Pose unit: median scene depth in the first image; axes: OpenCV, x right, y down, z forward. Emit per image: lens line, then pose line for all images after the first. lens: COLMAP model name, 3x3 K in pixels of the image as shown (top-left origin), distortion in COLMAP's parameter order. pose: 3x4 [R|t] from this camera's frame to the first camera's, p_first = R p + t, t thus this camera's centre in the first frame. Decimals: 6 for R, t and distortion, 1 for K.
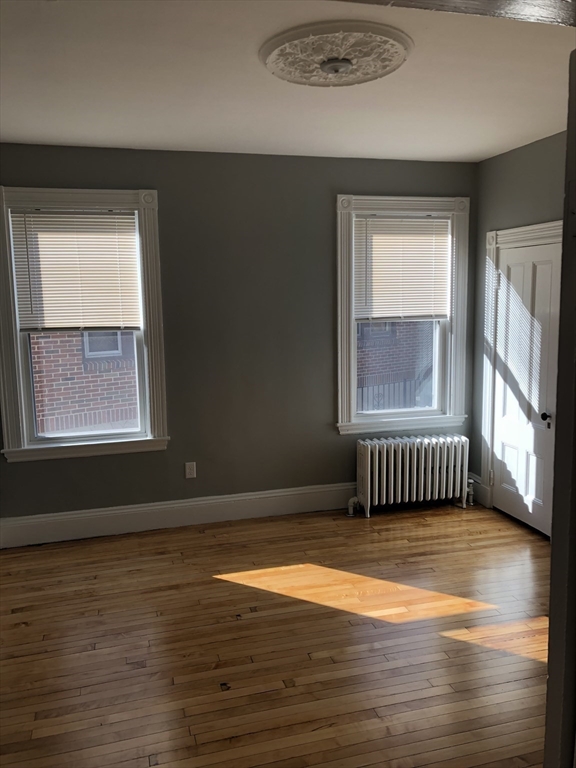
lens RADIAL K [[640.0, 0, 288.0], [0, 640.0, 384.0], [0, 0, 1]] dist [0.081206, -0.096129]
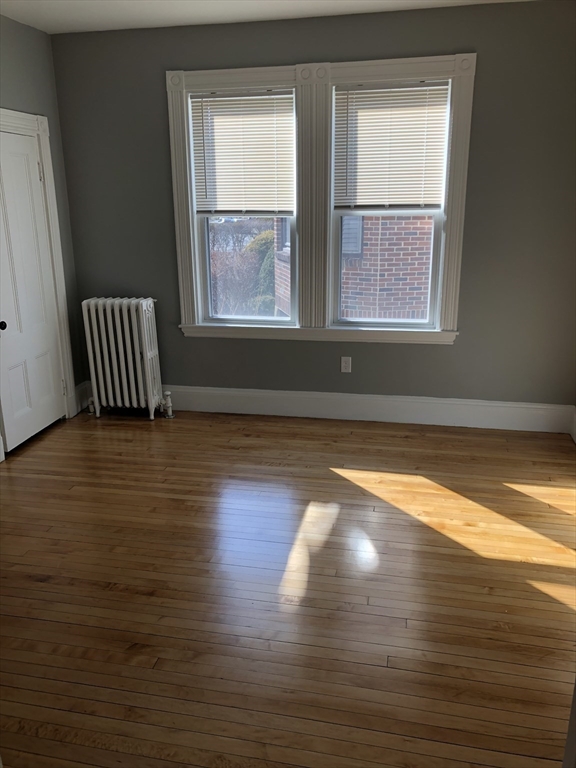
lens RADIAL K [[683.6, 0, 288.0], [0, 683.6, 384.0], [0, 0, 1]] dist [-0.050490, 0.016161]
pose [[0.878390, 0.133560, -0.458904, 0.261612], [-0.057496, 0.982717, 0.175957, -0.013147], [0.474473, -0.128174, 0.870888, 0.068176]]
